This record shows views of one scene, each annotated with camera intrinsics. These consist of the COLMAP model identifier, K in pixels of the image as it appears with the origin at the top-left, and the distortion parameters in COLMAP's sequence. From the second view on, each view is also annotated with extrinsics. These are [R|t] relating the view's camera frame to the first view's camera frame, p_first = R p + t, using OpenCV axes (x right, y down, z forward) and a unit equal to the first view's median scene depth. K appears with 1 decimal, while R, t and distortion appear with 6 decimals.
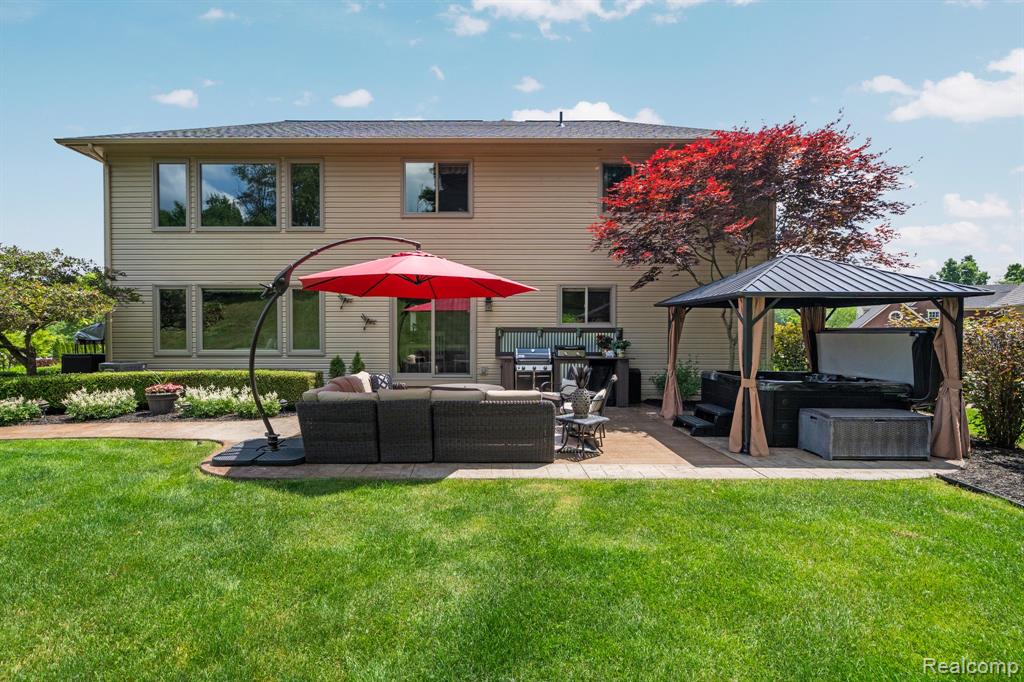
lens RADIAL K [[471.8, 0, 502.0], [0, 471.8, 345.5], [0, 0, 1]] dist [-0.003118, 0.004318]
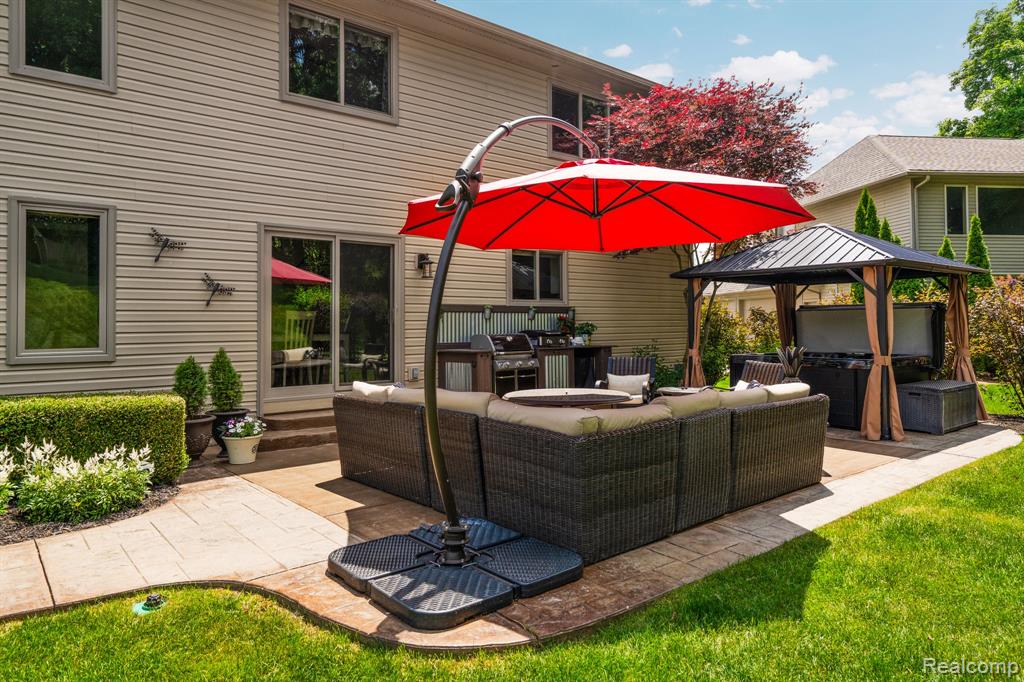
lens RADIAL K [[631.1, 0, 497.7], [0, 631.1, 313.8], [0, 0, 1]] dist [-0.000527, -0.001505]
pose [[0.786495, 0.003121, 0.617589, -0.503411], [0.027354, 0.998830, -0.039883, 0.010944], [-0.616991, 0.048262, 0.785489, 0.312623]]
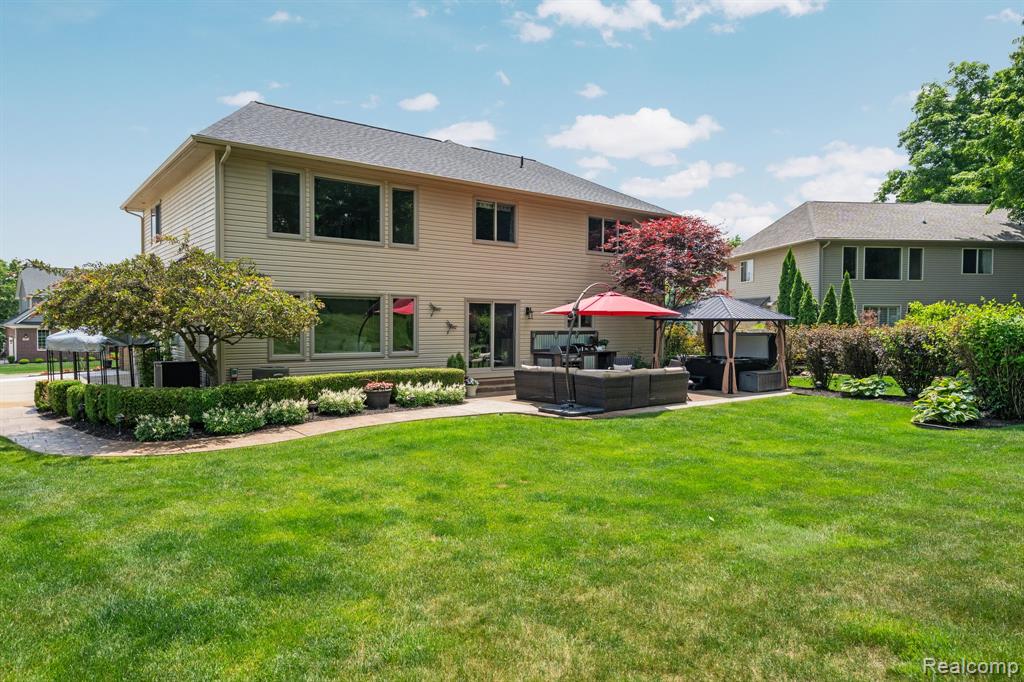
lens RADIAL K [[631.1, 0, 504.4], [0, 631.1, 339.6], [0, 0, 1]] dist [-0.000527, -0.001505]
pose [[0.793233, -0.013340, 0.608772, -1.259336], [0.013778, 0.999897, 0.003959, -0.024172], [-0.608763, 0.005247, 0.793335, -0.396332]]
